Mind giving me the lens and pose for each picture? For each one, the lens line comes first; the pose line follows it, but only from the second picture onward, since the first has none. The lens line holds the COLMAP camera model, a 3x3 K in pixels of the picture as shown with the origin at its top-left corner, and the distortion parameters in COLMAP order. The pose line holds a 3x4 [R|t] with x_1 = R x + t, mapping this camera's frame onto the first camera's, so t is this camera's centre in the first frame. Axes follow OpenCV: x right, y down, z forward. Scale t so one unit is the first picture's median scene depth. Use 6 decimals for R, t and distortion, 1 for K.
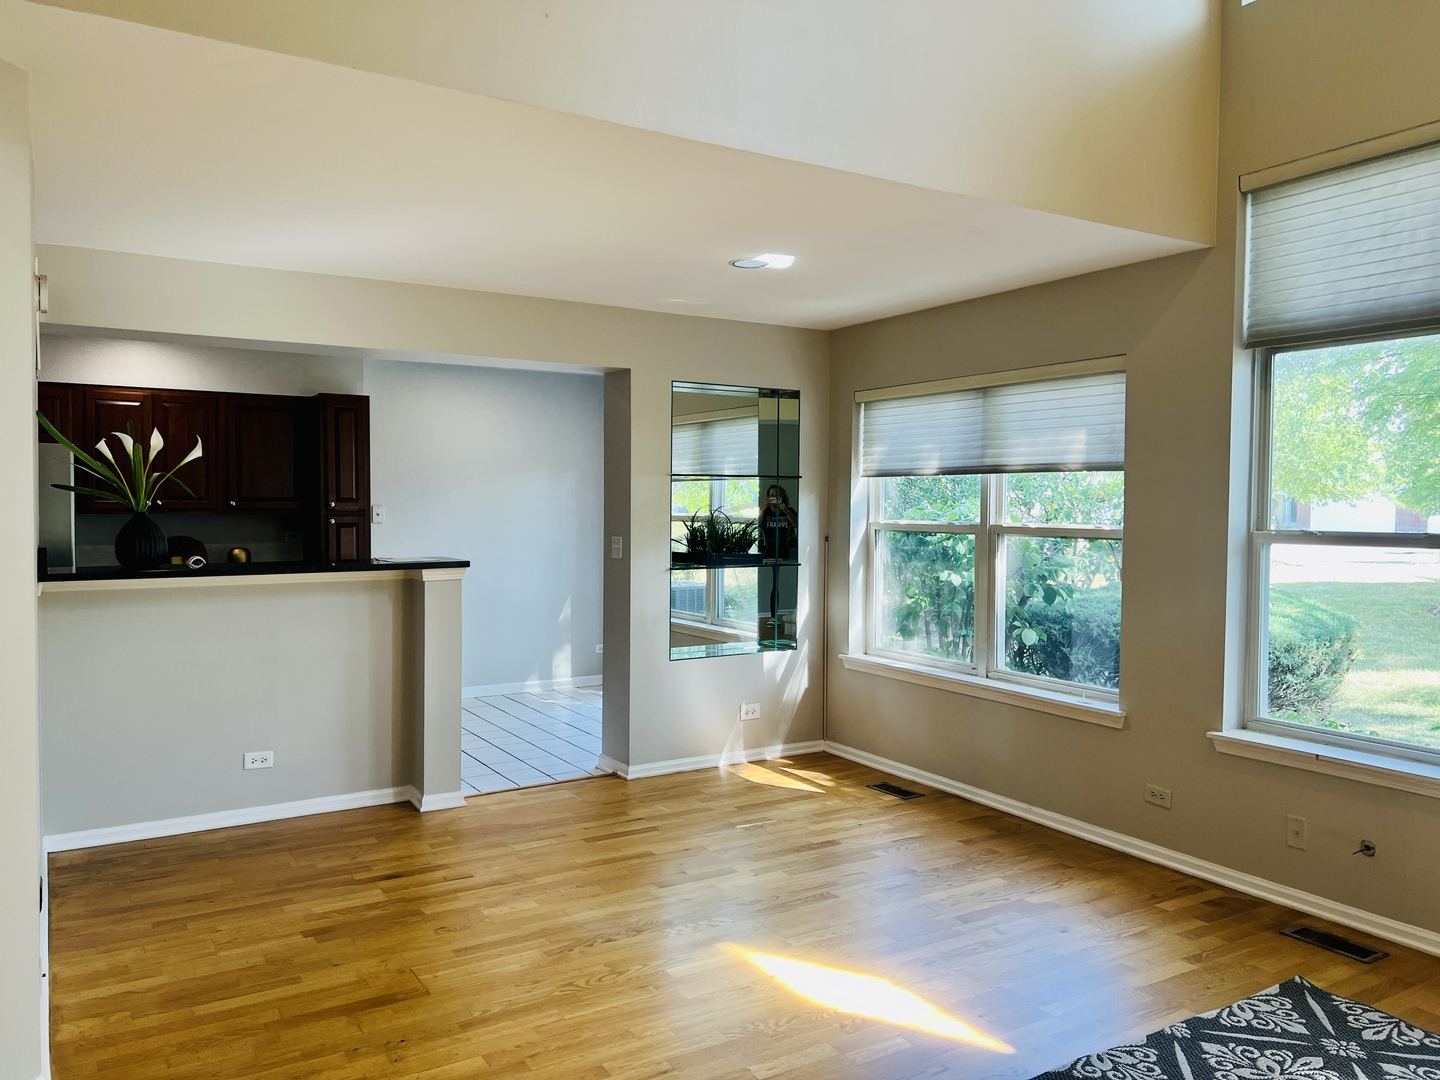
lens RADIAL K [[1083.7, 0, 720.0], [0, 1083.7, 540.0], [0, 0, 1]] dist [0.057844, -0.061271]
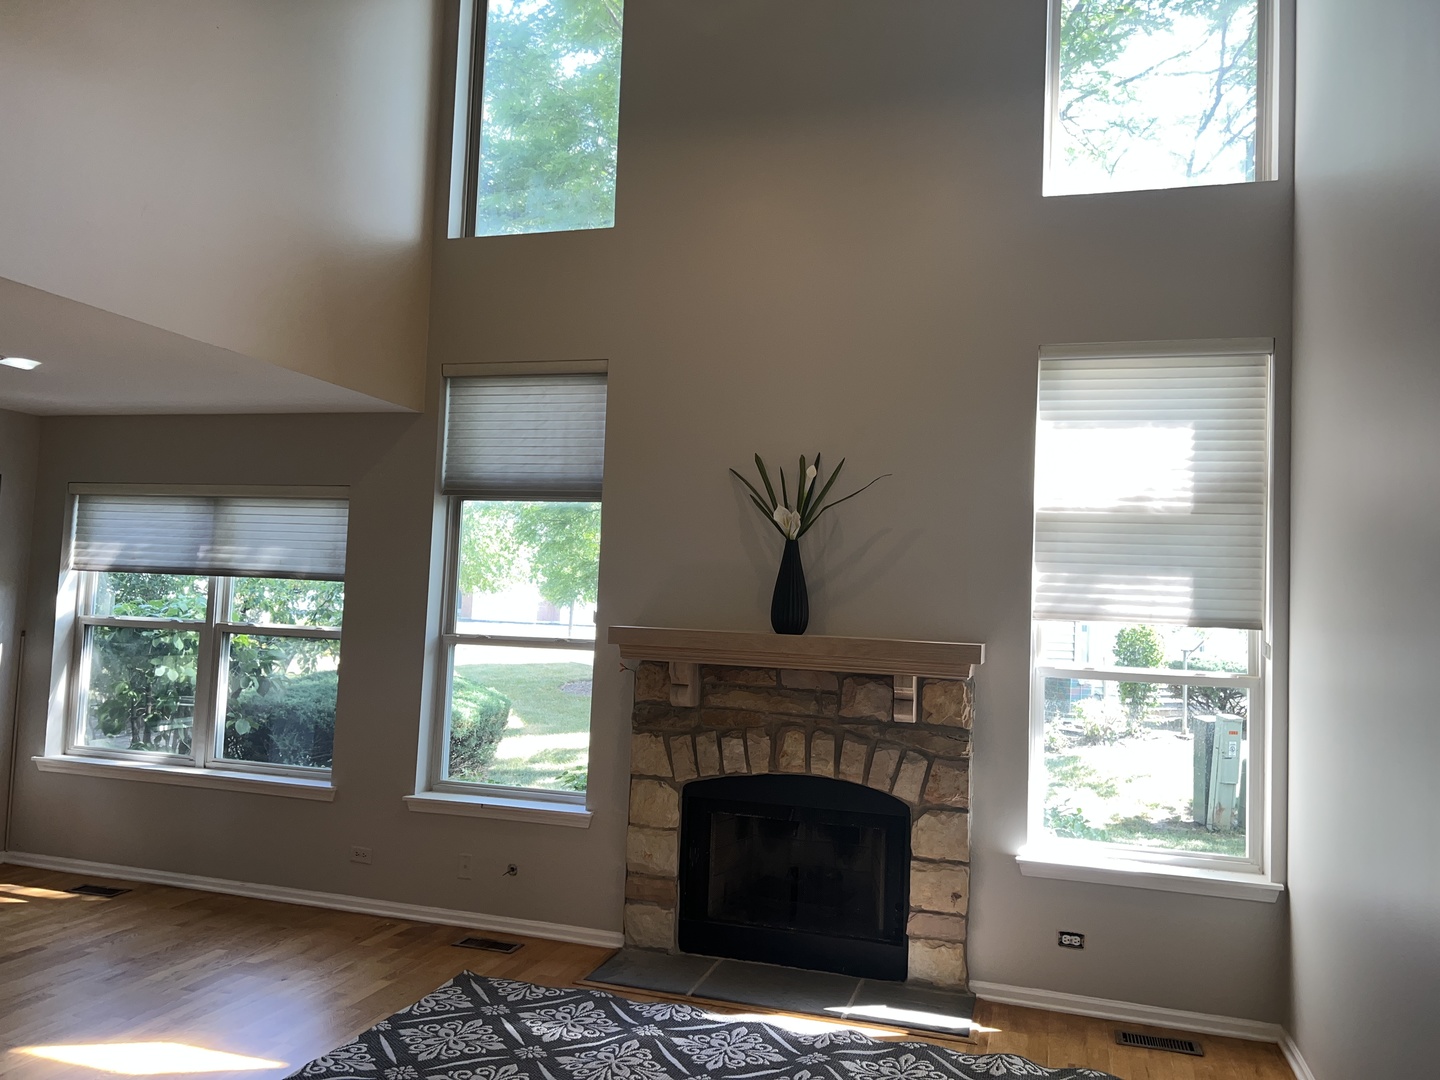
lens RADIAL K [[1073.2, 0, 755.1], [0, 1073.2, 539.1], [0, 0, 1]] dist [-0.001069, -0.005591]
pose [[0.730485, 0.064647, 0.679862, -0.113030], [-0.011075, 0.996500, -0.082857, -0.019351], [-0.682839, 0.052996, 0.728644, -0.181163]]
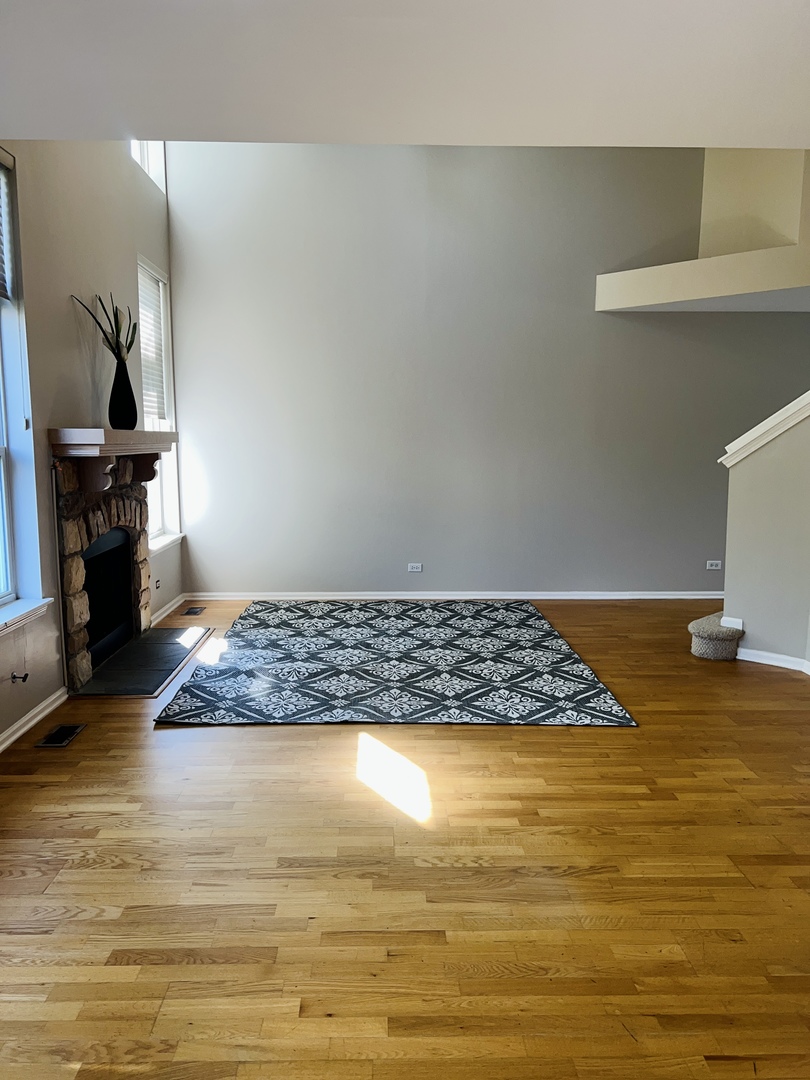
lens RADIAL K [[812.7, 0, 396.4], [0, 812.7, 538.9], [0, 0, 1]] dist [0.057844, -0.061271]
pose [[-0.863246, -0.072474, 0.499553, -0.284091], [0.007298, 0.987744, 0.155910, -0.039205], [-0.504730, 0.138234, -0.852138, 1.428603]]
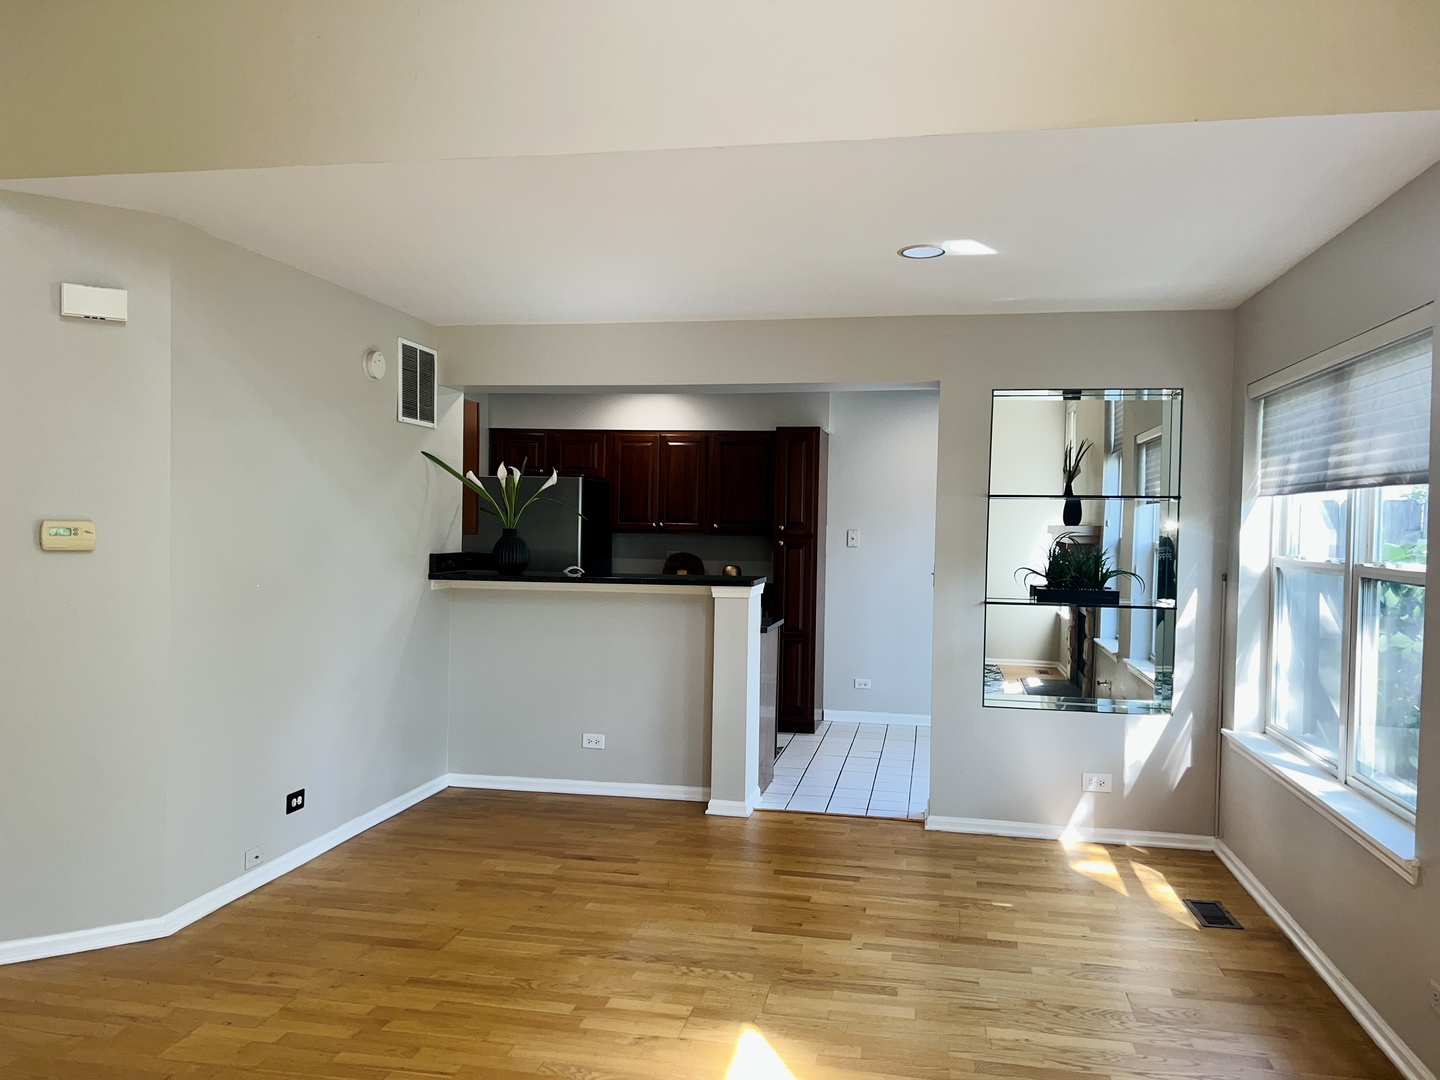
lens RADIAL K [[1083.7, 0, 720.0], [0, 1083.7, 540.0], [0, 0, 1]] dist [0.057844, -0.061271]
pose [[0.733301, 0.017845, -0.679670, 0.547191], [-0.037287, 0.999207, -0.013994, -0.004904], [0.678881, 0.035604, 0.733384, 0.268601]]
